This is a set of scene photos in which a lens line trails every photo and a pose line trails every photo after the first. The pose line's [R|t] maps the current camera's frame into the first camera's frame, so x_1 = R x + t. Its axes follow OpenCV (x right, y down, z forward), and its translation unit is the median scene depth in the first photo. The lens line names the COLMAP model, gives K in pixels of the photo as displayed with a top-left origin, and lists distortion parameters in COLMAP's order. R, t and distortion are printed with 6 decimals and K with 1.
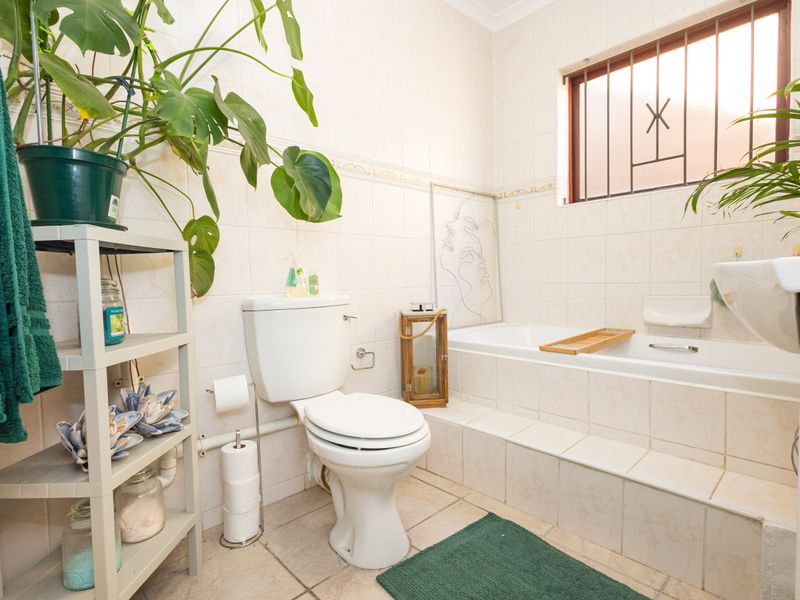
lens RADIAL K [[418.0, 0, 396.1], [0, 418.0, 299.1], [0, 0, 1]] dist [0.004287, 0.000789]
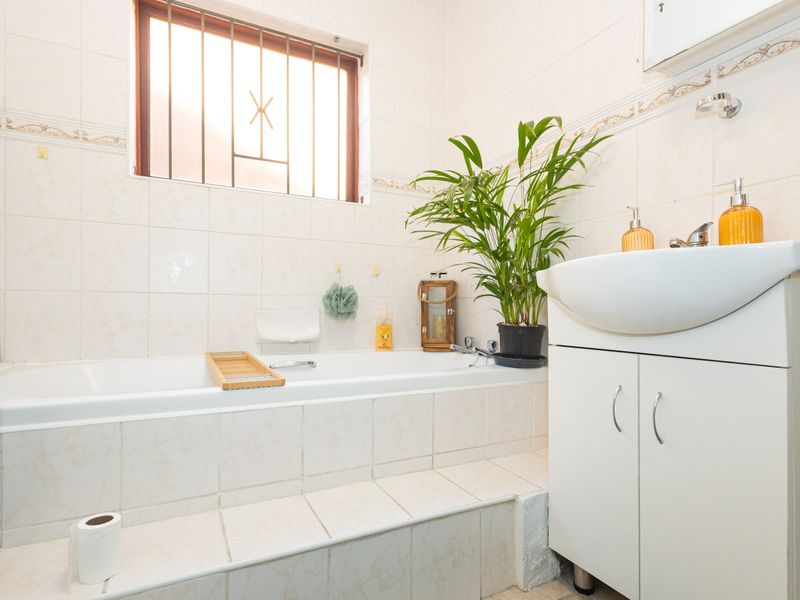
lens RADIAL K [[412.0, 0, 399.0], [0, 412.0, 311.5], [0, 0, 1]] dist [0.001506, 0.000259]
pose [[0.275857, 0.018754, 0.961016, -0.143983], [0.032469, 0.999057, -0.028816, 0.030901], [-0.960650, 0.039153, 0.274988, 0.524333]]
